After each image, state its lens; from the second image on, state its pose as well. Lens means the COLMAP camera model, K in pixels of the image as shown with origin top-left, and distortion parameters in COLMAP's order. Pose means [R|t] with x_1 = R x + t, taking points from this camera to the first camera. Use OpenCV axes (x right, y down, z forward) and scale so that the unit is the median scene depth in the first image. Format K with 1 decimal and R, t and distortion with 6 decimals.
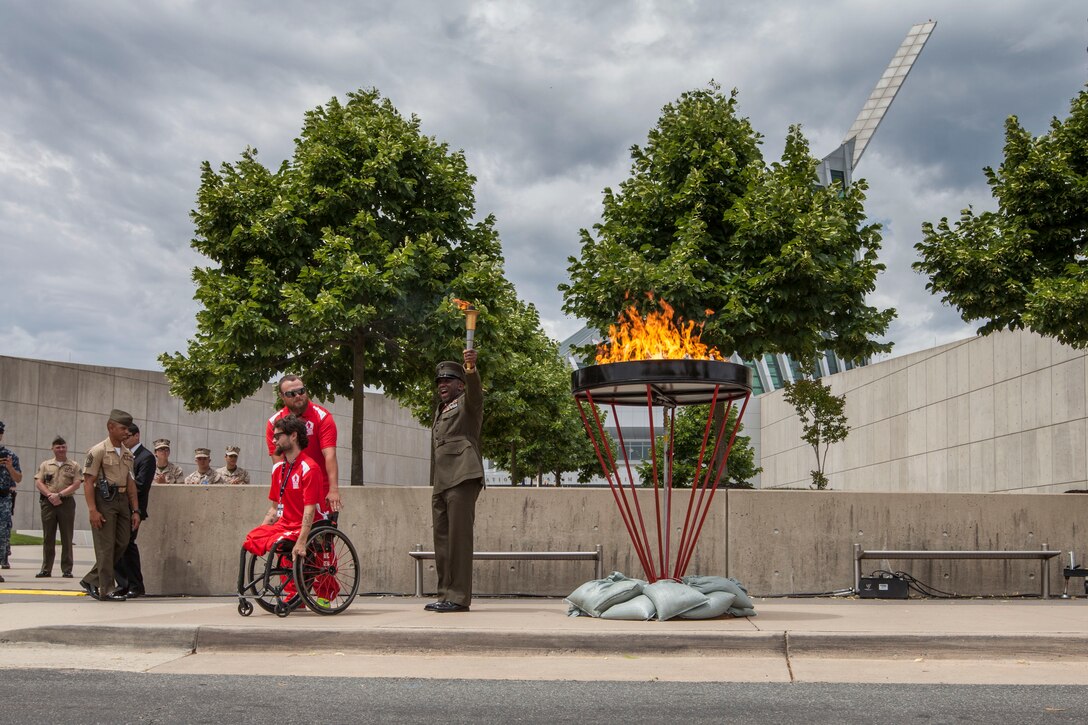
lens RADIAL K [[1636.6, 0, 544.4], [0, 1636.6, 364.0], [0, 0, 1]] dist [0.019793, 0.000000]
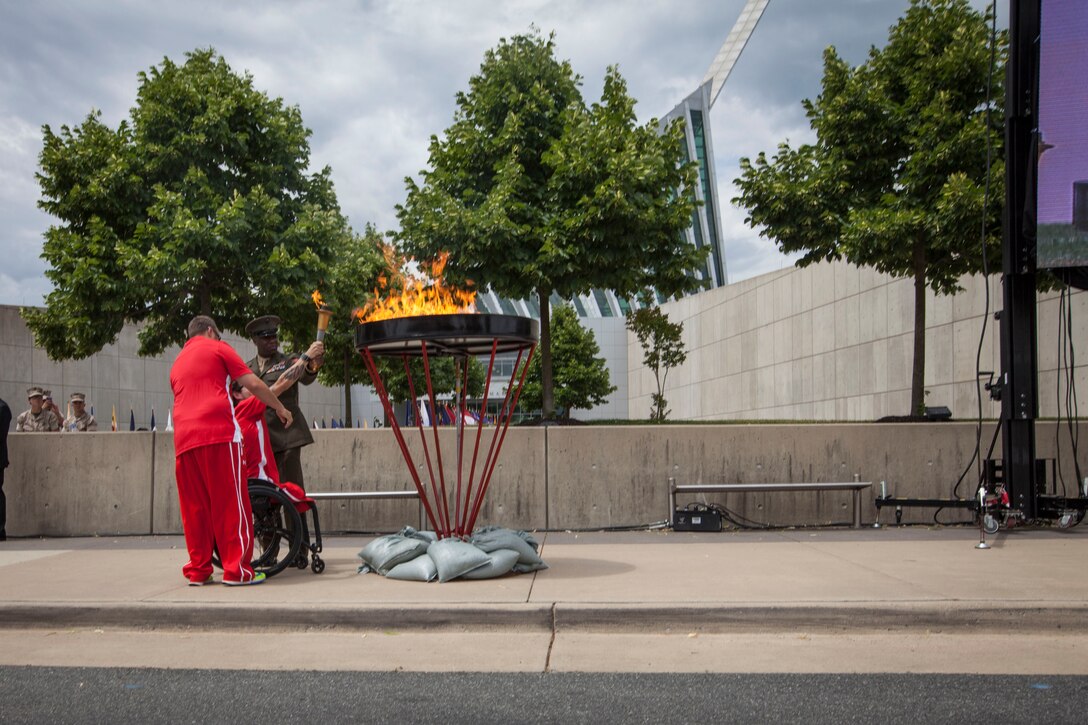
lens RADIAL K [[1067.6, 0, 543.7], [0, 1067.6, 360.6], [0, 0, 1]] dist [-0.000305, 0.000000]
pose [[0.997418, -0.025241, -0.067228, 0.153254], [0.031962, 0.994387, 0.100865, -0.032399], [0.064305, -0.102753, 0.992626, 0.328380]]
